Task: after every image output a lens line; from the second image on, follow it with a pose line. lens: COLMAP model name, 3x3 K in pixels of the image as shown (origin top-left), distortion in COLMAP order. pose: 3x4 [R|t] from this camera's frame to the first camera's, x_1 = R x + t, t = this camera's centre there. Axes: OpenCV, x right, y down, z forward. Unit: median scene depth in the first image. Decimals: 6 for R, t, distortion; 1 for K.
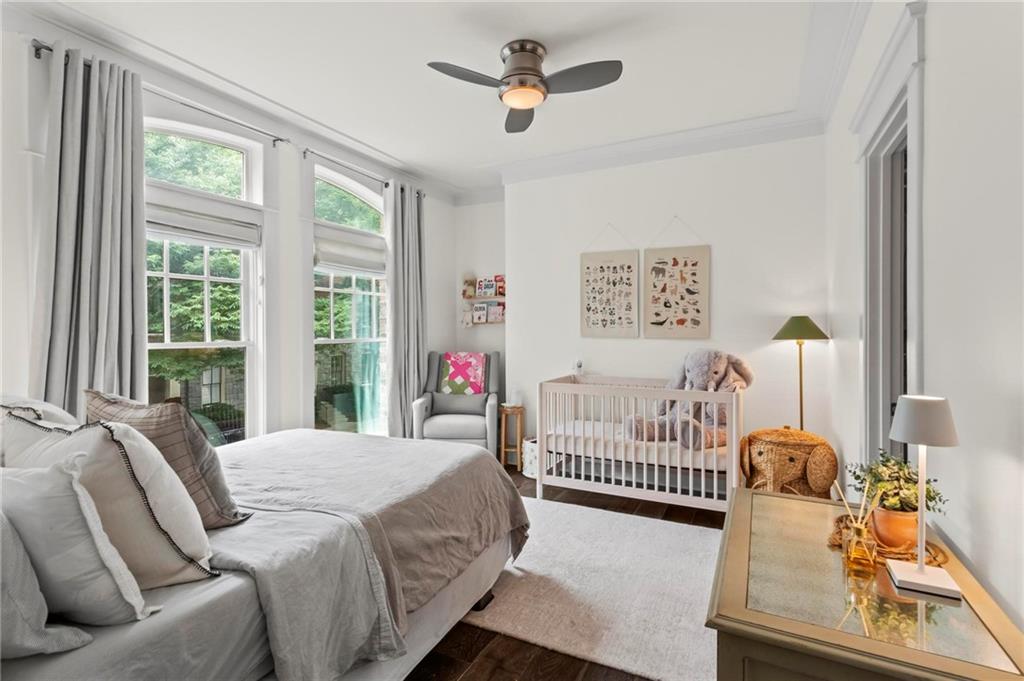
lens RADIAL K [[498.1, 0, 508.0], [0, 498.1, 323.8], [0, 0, 1]] dist [-0.002176, 0.000987]
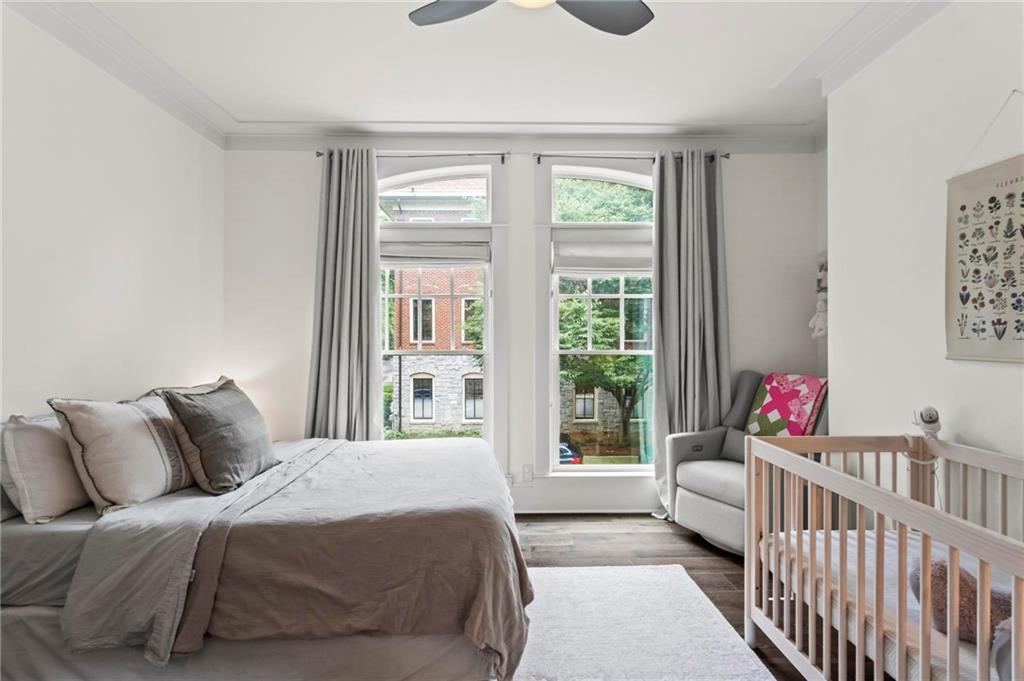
lens RADIAL K [[498.1, 0, 506.0], [0, 498.1, 337.3], [0, 0, 1]] dist [-0.002176, 0.000987]
pose [[0.472067, 0.003071, -0.881558, 0.366423], [0.008928, 0.999926, 0.008264, -0.001604], [0.881518, -0.011771, 0.472004, 0.420309]]
